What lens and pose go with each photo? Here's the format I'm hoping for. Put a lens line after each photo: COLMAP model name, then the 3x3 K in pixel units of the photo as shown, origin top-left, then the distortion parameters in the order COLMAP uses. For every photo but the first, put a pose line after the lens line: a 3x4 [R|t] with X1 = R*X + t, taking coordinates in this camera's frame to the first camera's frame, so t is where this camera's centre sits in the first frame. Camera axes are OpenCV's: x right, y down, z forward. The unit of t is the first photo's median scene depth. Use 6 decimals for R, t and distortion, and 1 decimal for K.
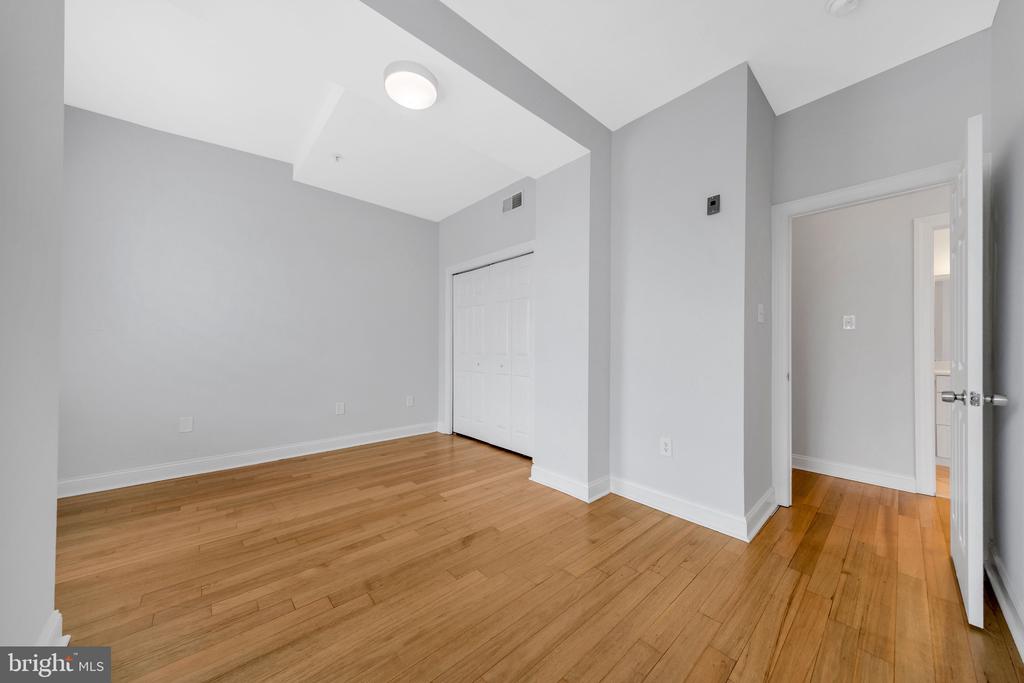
lens RADIAL K [[343.8, 0, 508.3], [0, 343.8, 346.3], [0, 0, 1]] dist [0.003627, 0.000101]
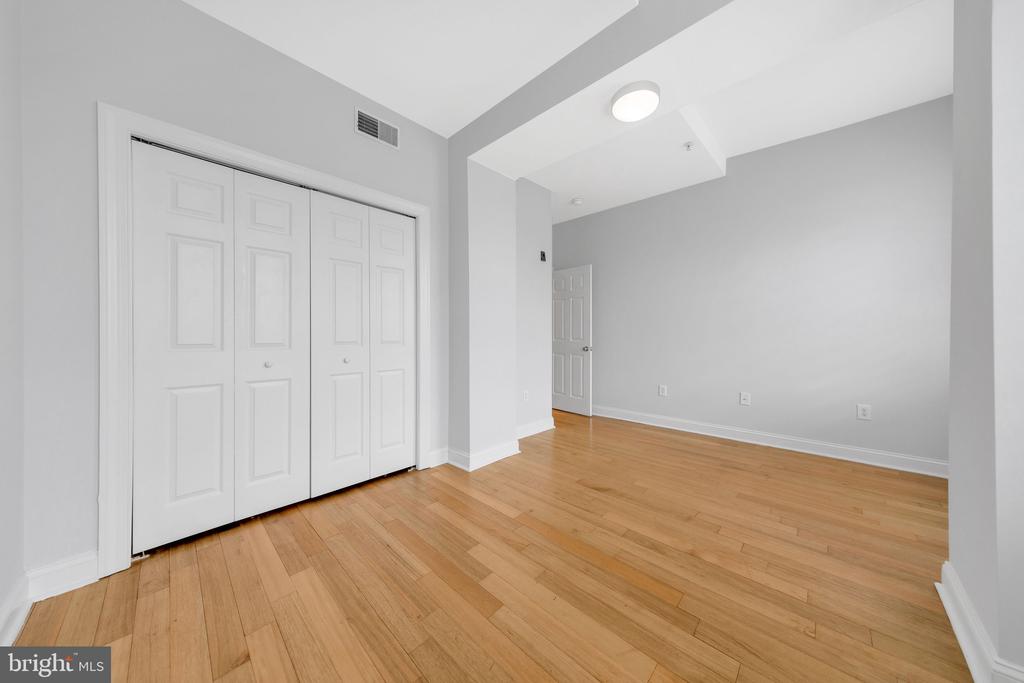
lens RADIAL K [[328.1, 0, 518.0], [0, 328.1, 333.0], [0, 0, 1]] dist [0.004508, -0.000236]
pose [[-0.067697, -0.004184, 0.997697, -0.981536], [-0.003592, 0.999986, 0.003949, -0.001890], [-0.997699, -0.003317, -0.067711, 1.065474]]
